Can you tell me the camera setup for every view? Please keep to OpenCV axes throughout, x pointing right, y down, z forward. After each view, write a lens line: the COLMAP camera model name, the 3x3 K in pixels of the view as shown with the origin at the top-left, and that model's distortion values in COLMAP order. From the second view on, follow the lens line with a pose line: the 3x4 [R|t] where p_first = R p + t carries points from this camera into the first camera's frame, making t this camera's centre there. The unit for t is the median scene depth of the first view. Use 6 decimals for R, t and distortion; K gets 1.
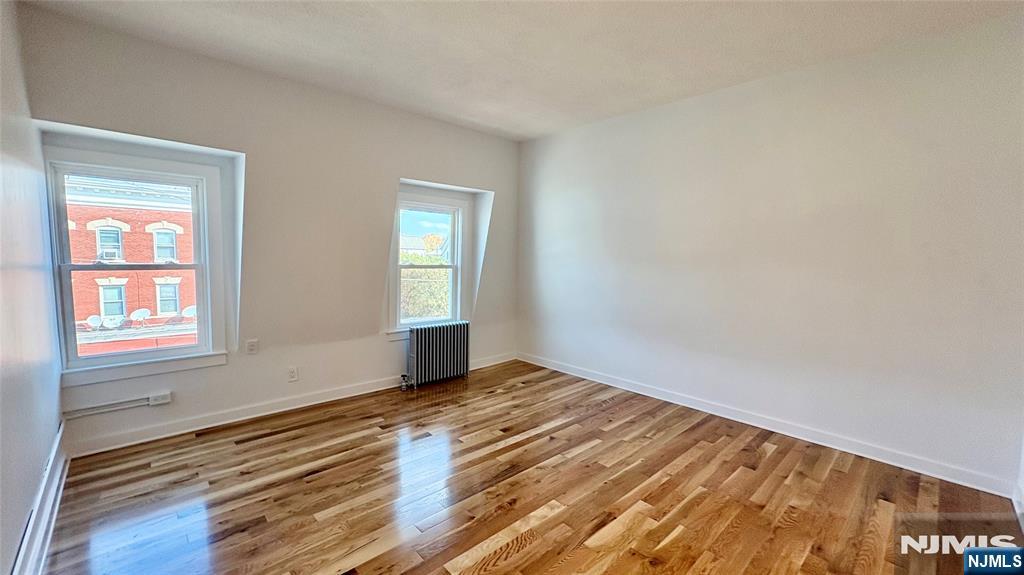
lens RADIAL K [[406.0, 0, 513.0], [0, 406.0, 293.1], [0, 0, 1]] dist [0.000752, -0.000225]
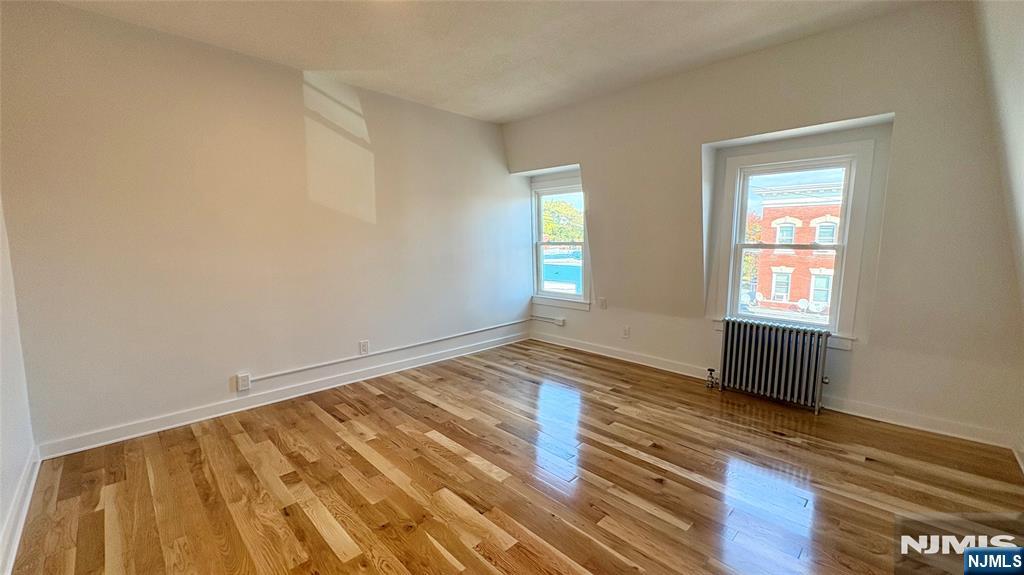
lens RADIAL K [[406.0, 0, 513.5], [0, 406.0, 292.4], [0, 0, 1]] dist [0.000752, -0.000225]
pose [[0.032879, 0.103597, -0.994076, 0.707198], [-0.097545, 0.990198, 0.099966, -0.010447], [0.994688, 0.093681, 0.042662, 0.645355]]
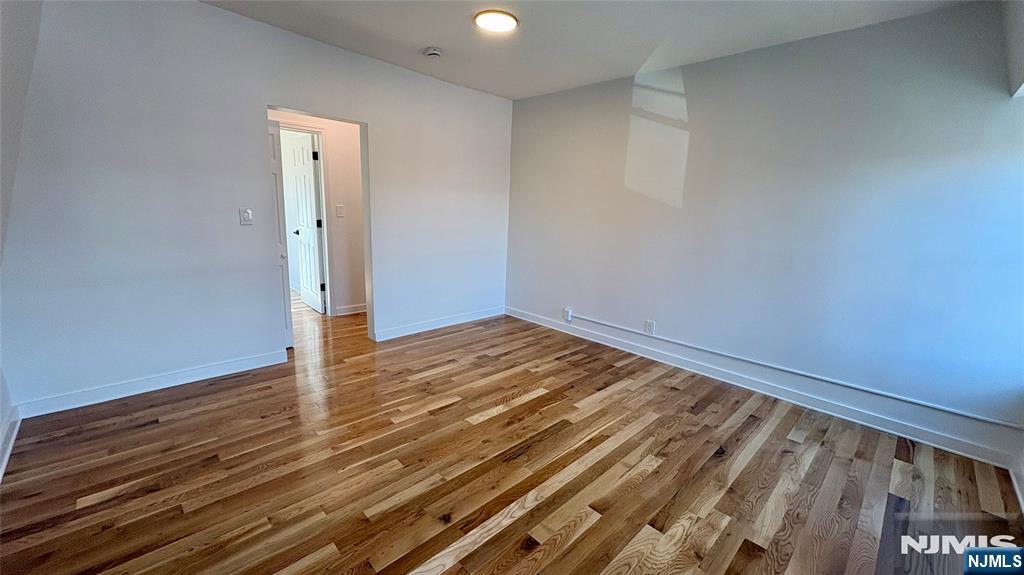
lens RADIAL K [[406.0, 0, 508.8], [0, 406.0, 292.7], [0, 0, 1]] dist [0.000752, -0.000225]
pose [[-0.998042, -0.056481, -0.026871, 0.038535], [-0.061978, 0.950883, 0.303281, -0.129572], [0.008421, 0.304353, -0.952522, 1.371036]]
